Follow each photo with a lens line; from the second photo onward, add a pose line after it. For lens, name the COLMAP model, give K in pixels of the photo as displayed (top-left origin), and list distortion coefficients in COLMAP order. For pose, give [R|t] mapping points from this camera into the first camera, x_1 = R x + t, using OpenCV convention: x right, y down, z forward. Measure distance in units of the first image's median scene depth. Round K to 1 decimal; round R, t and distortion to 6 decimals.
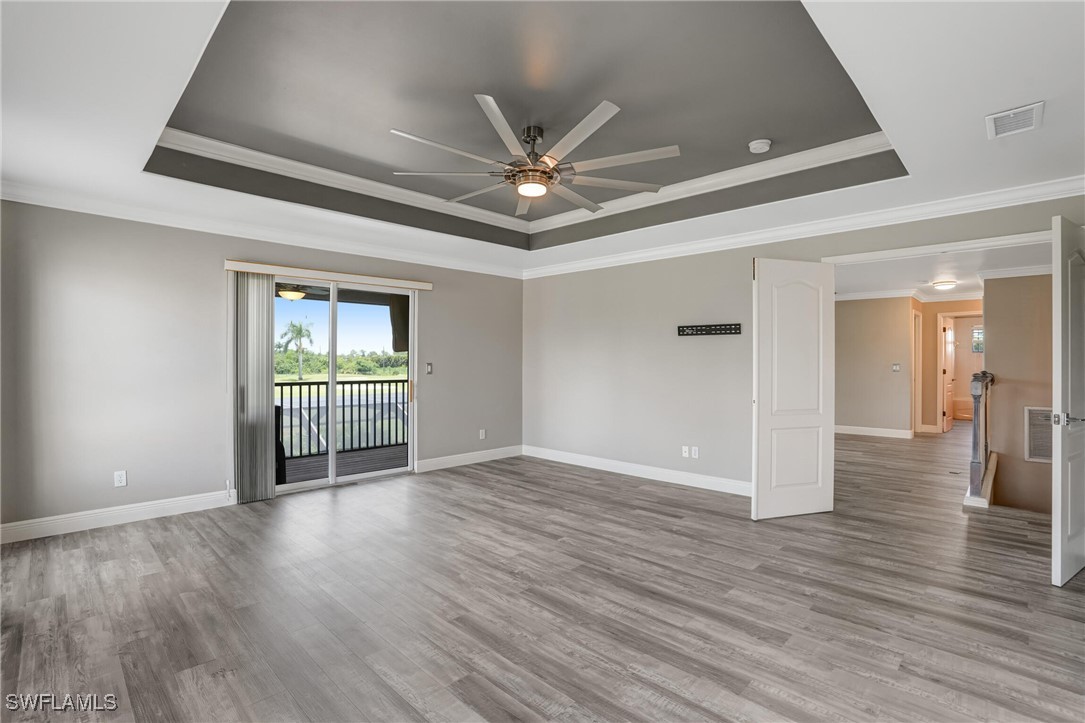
lens RADIAL K [[505.9, 0, 543.9], [0, 505.9, 359.6], [0, 0, 1]] dist [-0.064888, 0.020596]
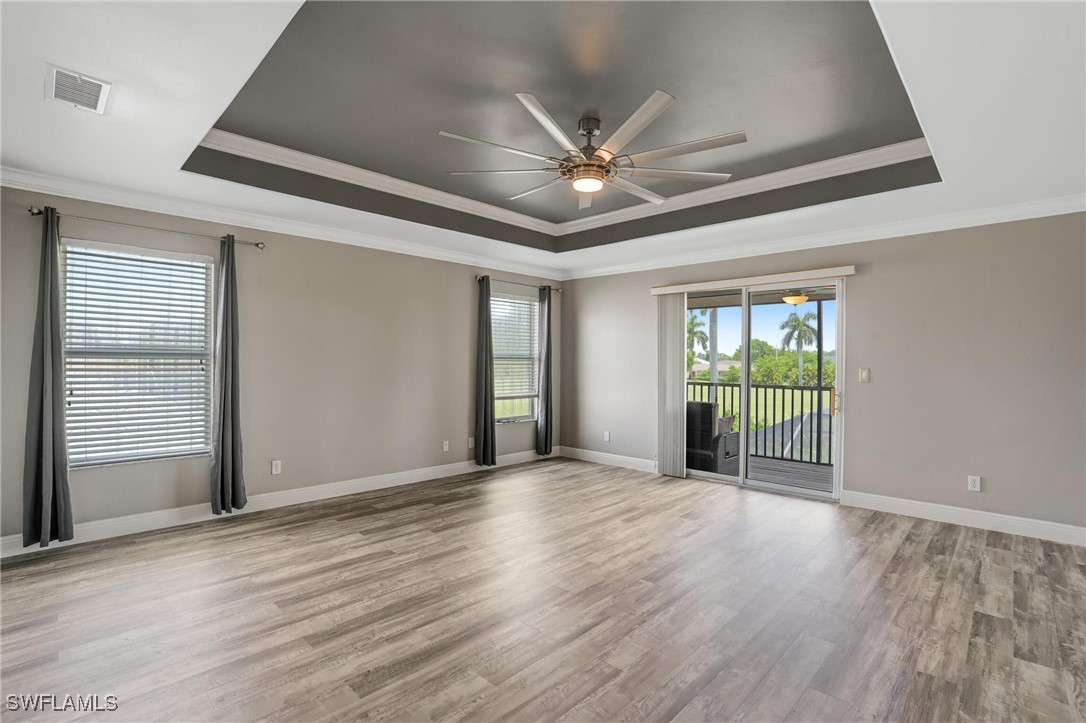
lens RADIAL K [[506.4, 0, 546.5], [0, 506.4, 361.4], [0, 0, 1]] dist [-0.064888, 0.020596]
pose [[0.008775, -0.001311, -0.999961, 0.837023], [-0.004037, 0.999991, -0.001346, 0.000879], [0.999953, 0.004048, 0.008770, 0.821866]]
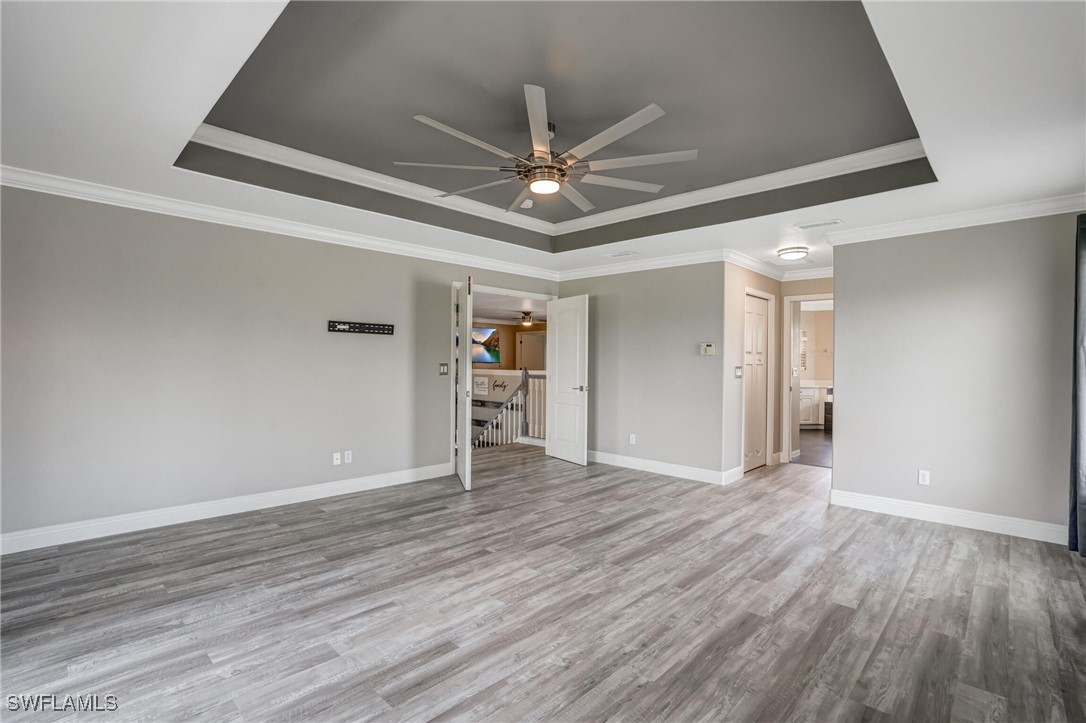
lens RADIAL K [[506.4, 0, 543.0], [0, 506.4, 358.3], [0, 0, 1]] dist [-0.064888, 0.020596]
pose [[-0.003002, 0.004317, 0.999986, -0.900661], [-0.011642, 0.999923, -0.004352, -0.000037], [-0.999928, -0.011655, -0.002952, 0.901172]]
